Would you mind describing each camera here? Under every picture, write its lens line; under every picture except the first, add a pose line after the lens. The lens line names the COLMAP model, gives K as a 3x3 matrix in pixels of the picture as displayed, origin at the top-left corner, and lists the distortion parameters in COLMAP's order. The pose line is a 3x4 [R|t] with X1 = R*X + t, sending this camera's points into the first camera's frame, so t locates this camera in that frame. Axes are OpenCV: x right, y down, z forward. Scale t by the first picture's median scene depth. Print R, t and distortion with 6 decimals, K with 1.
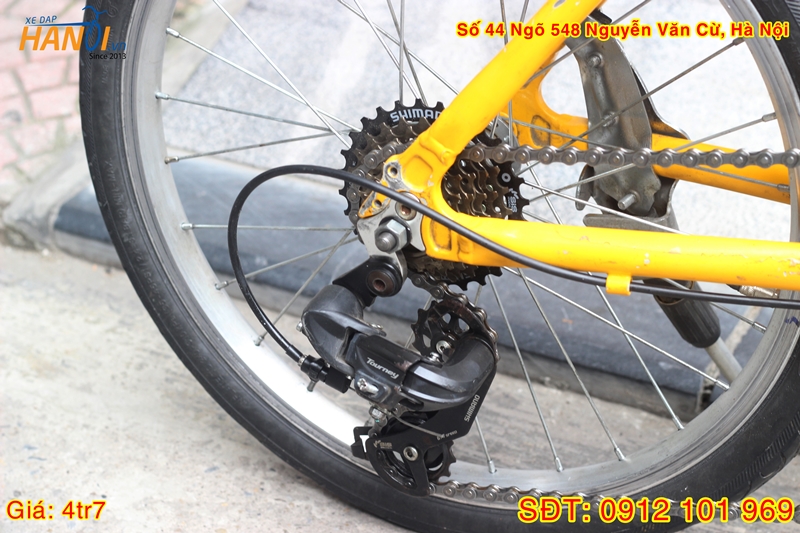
lens RADIAL K [[1923.0, 0, 383.4], [0, 1923.0, 268.0], [0, 0, 1]] dist [-0.082277, -0.536672]
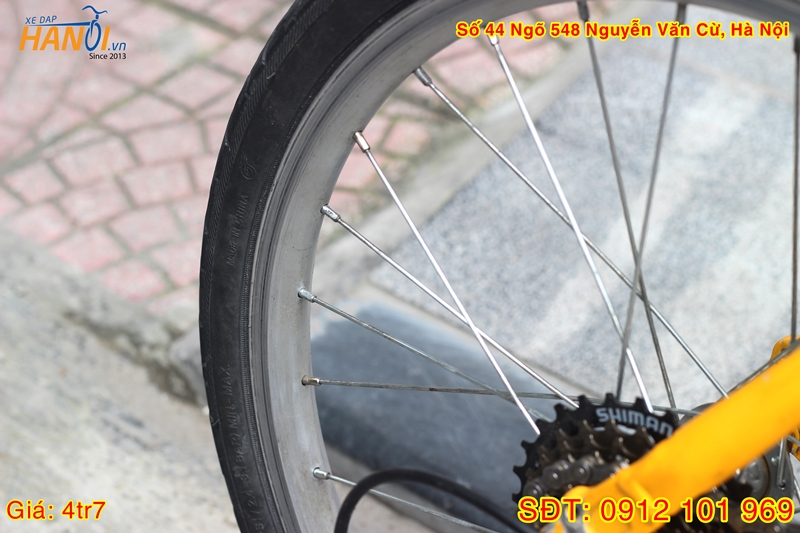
lens RADIAL K [[1923.0, 0, 383.4], [0, 1923.0, 268.0], [0, 0, 1]] dist [-0.082277, -0.536672]
pose [[0.965898, 0.167946, -0.197067, 0.048533], [-0.168526, 0.985599, 0.013951, -0.110991], [0.196572, 0.019736, 0.980291, 0.301204]]
